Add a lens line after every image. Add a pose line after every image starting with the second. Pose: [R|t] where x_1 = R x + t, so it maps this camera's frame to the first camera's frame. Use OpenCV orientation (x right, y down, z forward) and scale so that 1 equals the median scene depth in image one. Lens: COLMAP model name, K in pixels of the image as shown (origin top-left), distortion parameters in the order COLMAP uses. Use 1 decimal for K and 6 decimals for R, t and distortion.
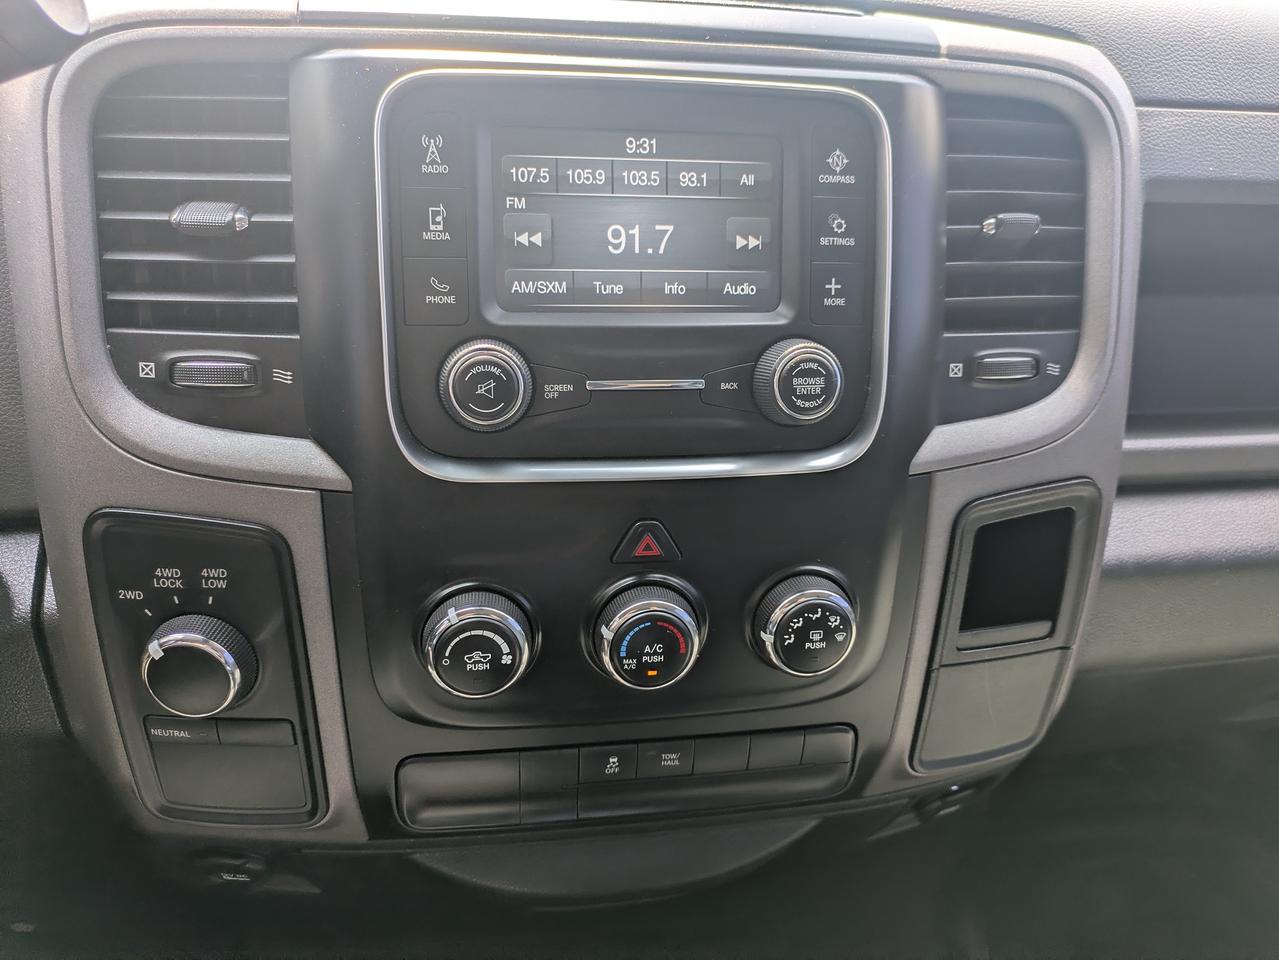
lens RADIAL K [[983.8, 0, 644.1], [0, 983.8, 478.8], [0, 0, 1]] dist [0.025476, -0.027306]
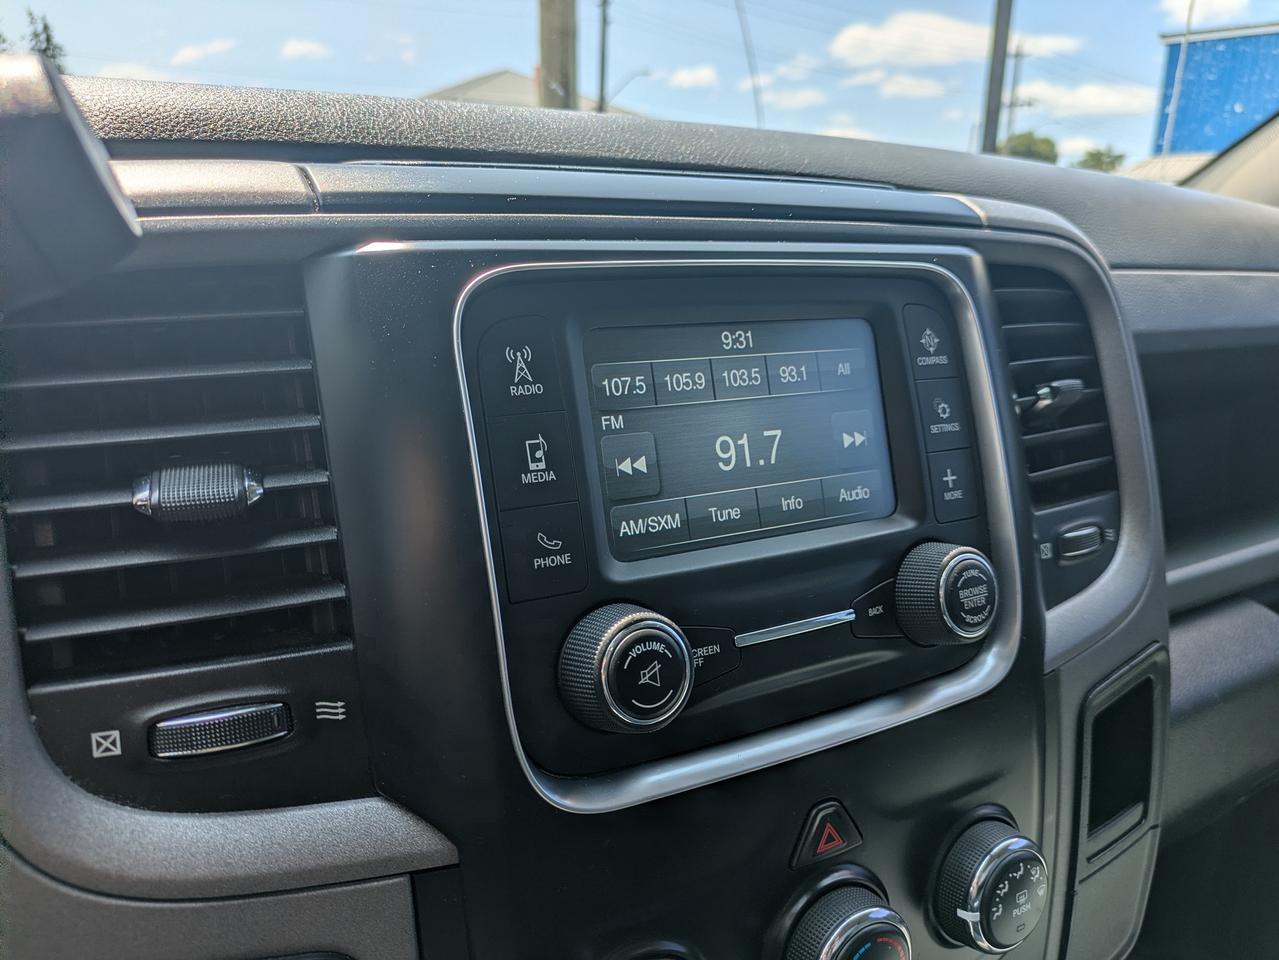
lens RADIAL K [[983.8, 0, 637.5], [0, 983.8, 480.1], [0, 0, 1]] dist [0.025476, -0.027306]
pose [[0.933587, -0.118728, 0.338111, -0.371967], [0.175518, 0.974096, -0.142583, -0.121153], [-0.312424, 0.192458, 0.930242, 0.283601]]
